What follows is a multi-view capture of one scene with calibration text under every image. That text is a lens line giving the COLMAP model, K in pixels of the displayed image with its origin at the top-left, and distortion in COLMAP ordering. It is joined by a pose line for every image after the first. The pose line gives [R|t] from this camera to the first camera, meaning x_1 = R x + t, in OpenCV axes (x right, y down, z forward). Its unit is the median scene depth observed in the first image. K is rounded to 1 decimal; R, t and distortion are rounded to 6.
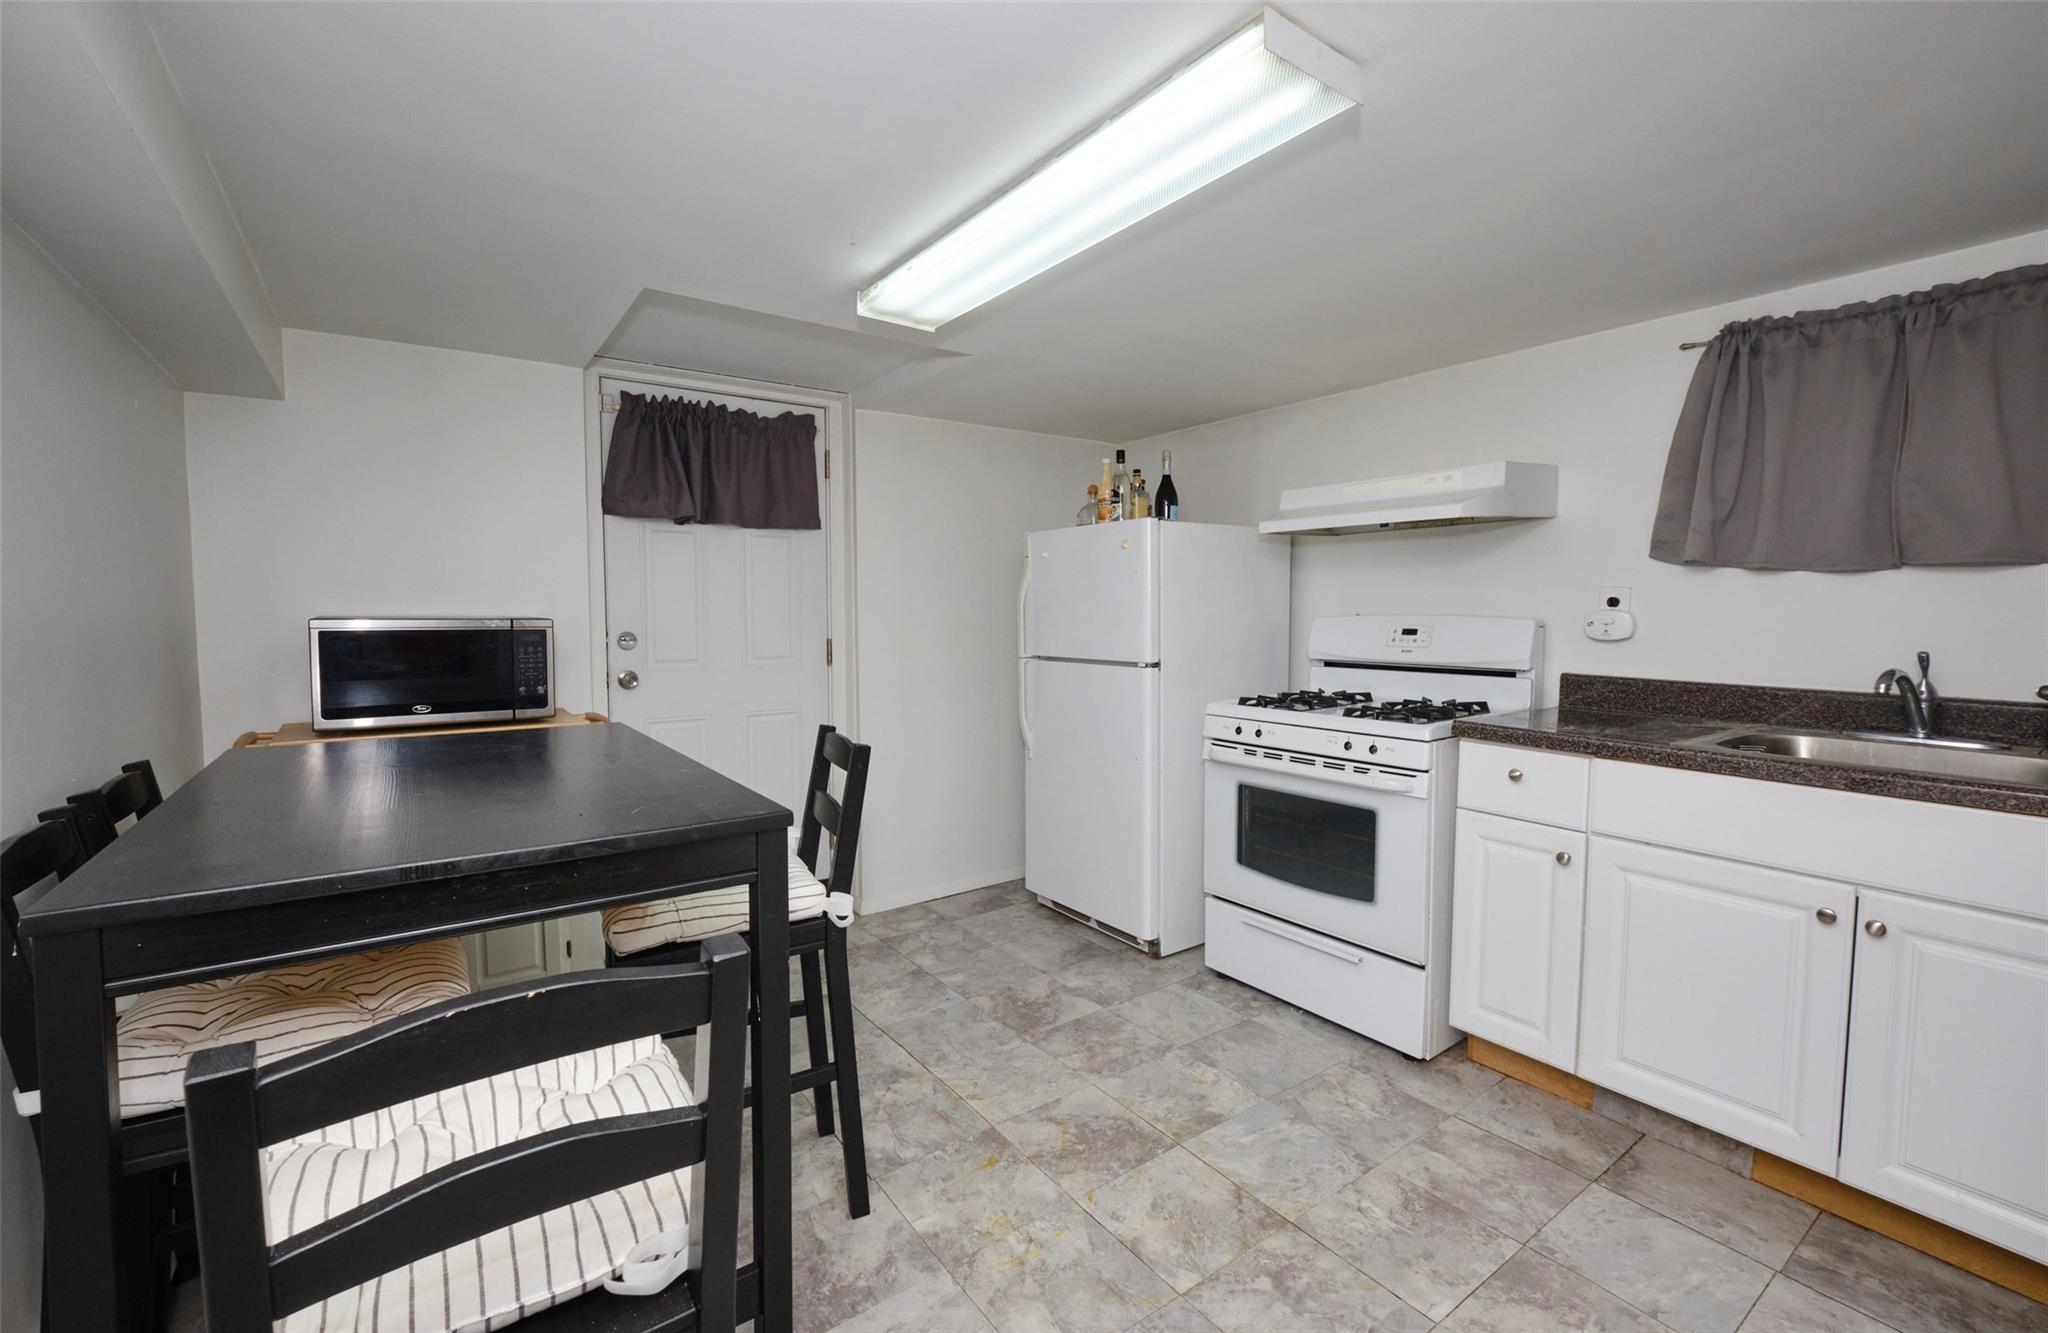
lens RADIAL K [[867.6, 0, 1023.8], [0, 867.6, 657.2], [0, 0, 1]] dist [0.001218, -0.003183]
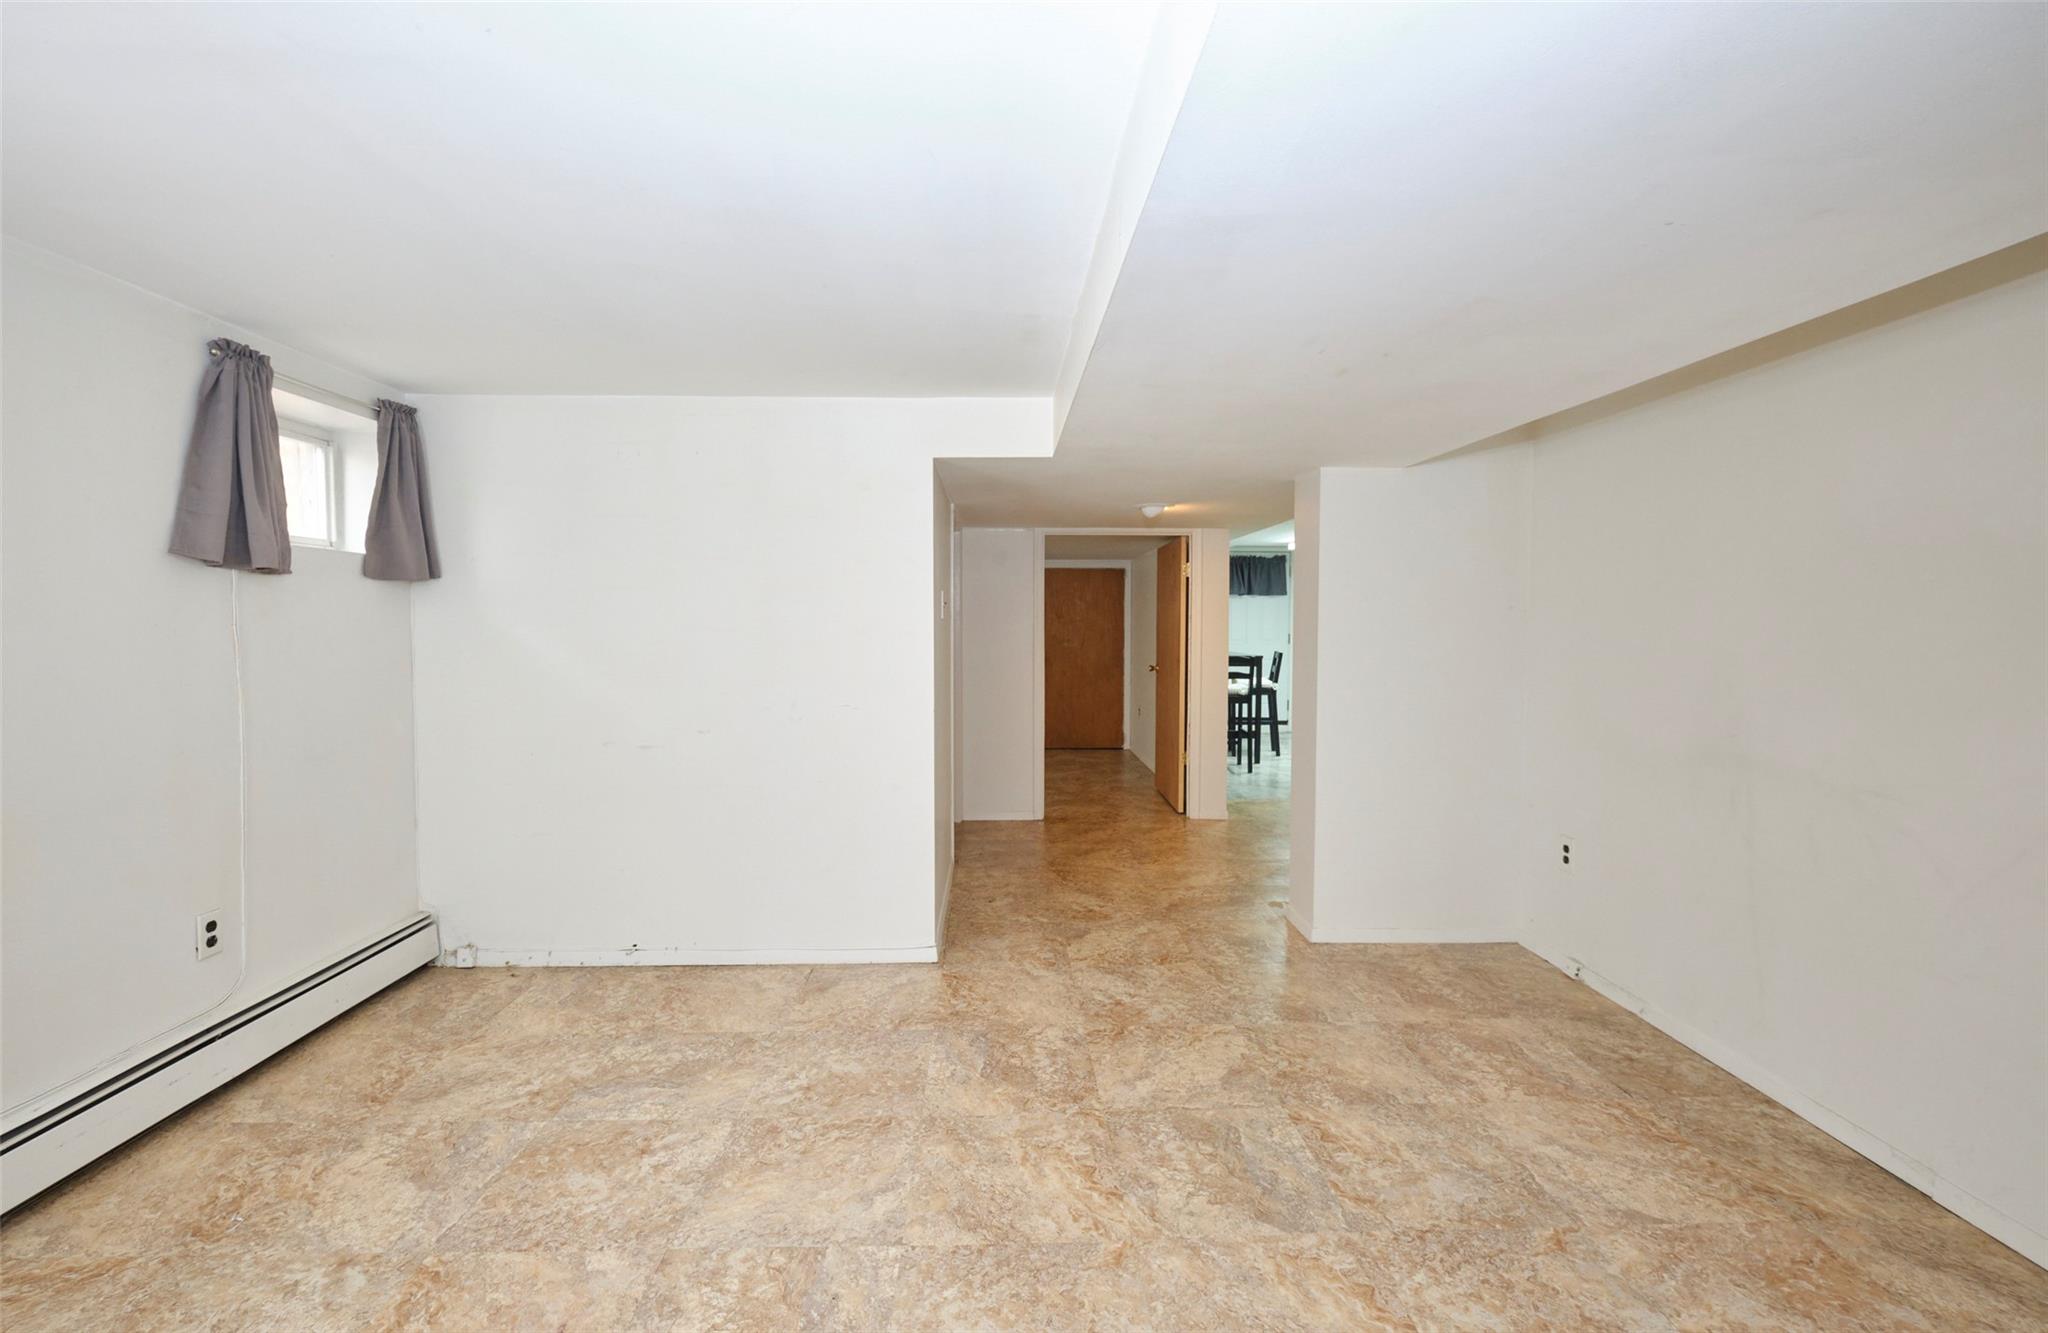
lens RADIAL K [[867.6, 0, 1023.8], [0, 867.6, 657.2], [0, 0, 1]] dist [0.001218, -0.003183]
pose [[0.826422, 0.021677, -0.562633, 0.721827], [-0.021876, 0.999740, 0.006386, 0.067306], [0.562625, 0.007030, 0.826682, -2.021208]]
